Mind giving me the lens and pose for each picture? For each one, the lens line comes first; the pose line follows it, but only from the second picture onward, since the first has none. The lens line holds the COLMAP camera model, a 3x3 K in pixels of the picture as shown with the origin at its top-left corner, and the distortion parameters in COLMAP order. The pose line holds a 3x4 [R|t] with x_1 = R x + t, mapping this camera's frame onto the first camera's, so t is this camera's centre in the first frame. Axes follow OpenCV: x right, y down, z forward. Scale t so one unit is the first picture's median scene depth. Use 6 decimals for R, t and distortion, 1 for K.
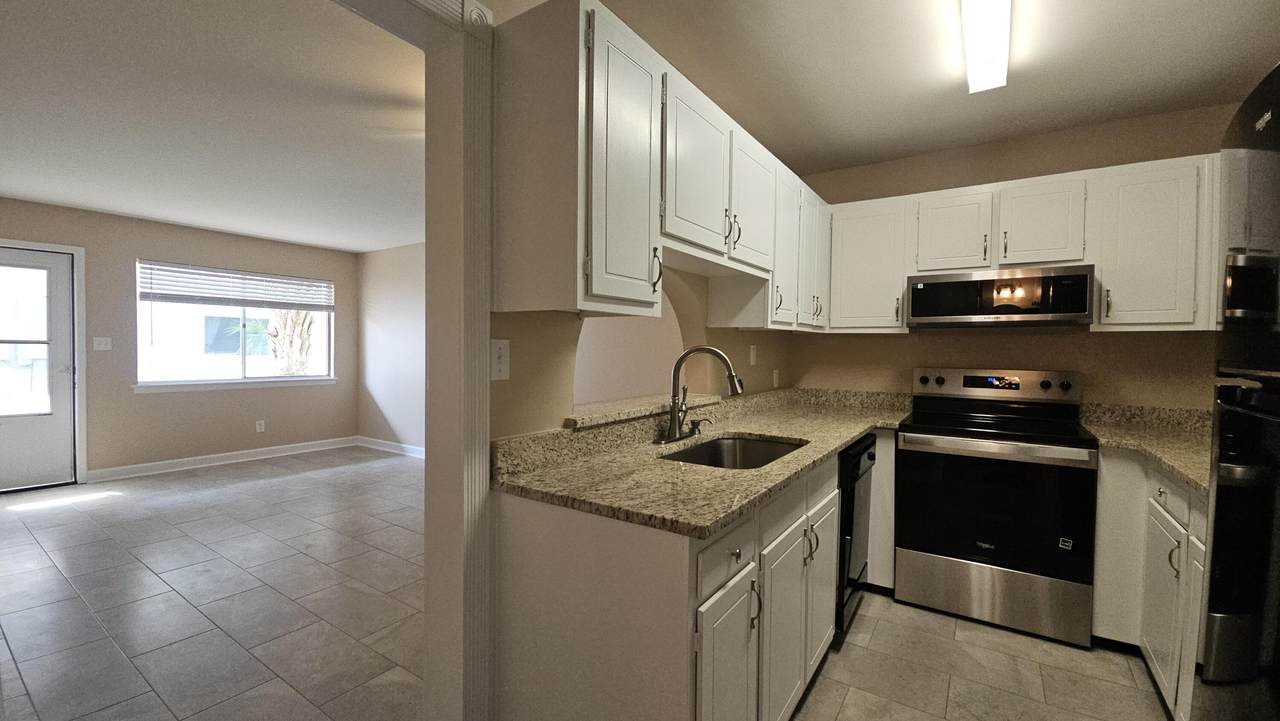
lens RADIAL K [[523.1, 0, 640.0], [0, 523.1, 360.5], [0, 0, 1]] dist [-0.000101, -0.000899]
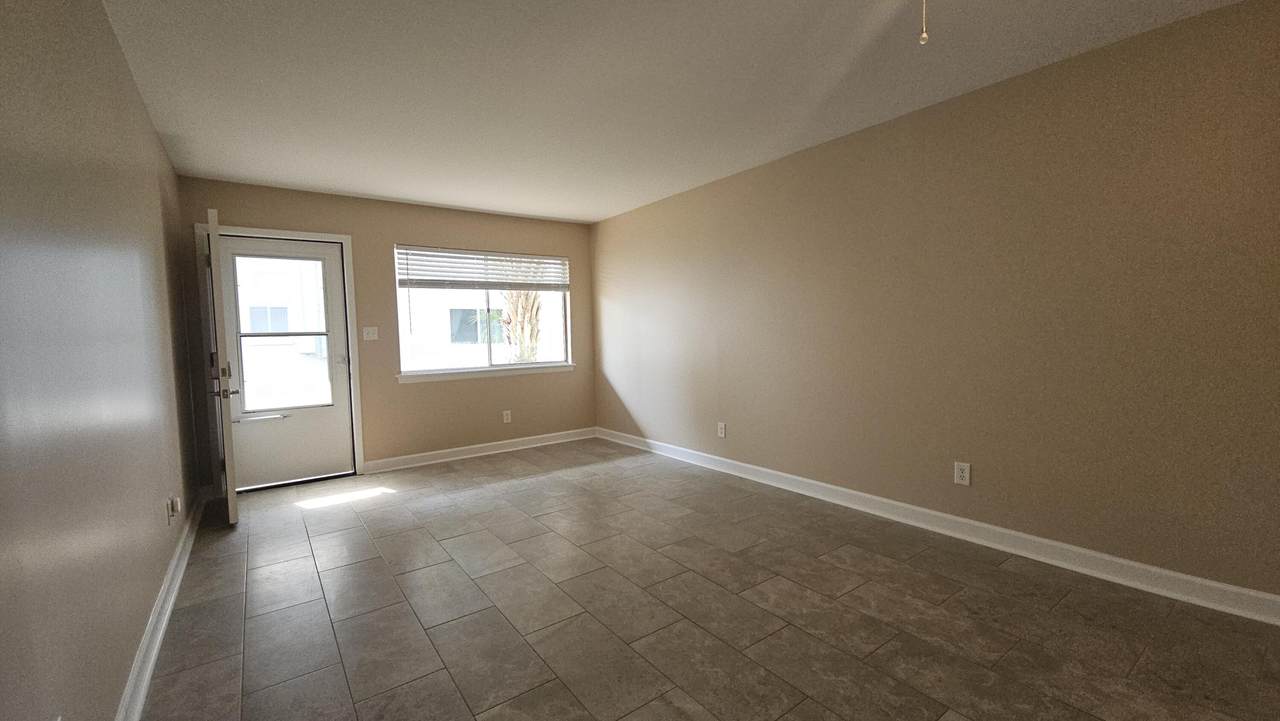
lens RADIAL K [[523.1, 0, 640.0], [0, 523.1, 360.5], [0, 0, 1]] dist [-0.000101, -0.000899]
pose [[0.941243, -0.019256, -0.337181, -0.100277], [0.031625, 0.999012, 0.031228, 0.001825], [0.336247, -0.040057, 0.940922, 0.110196]]
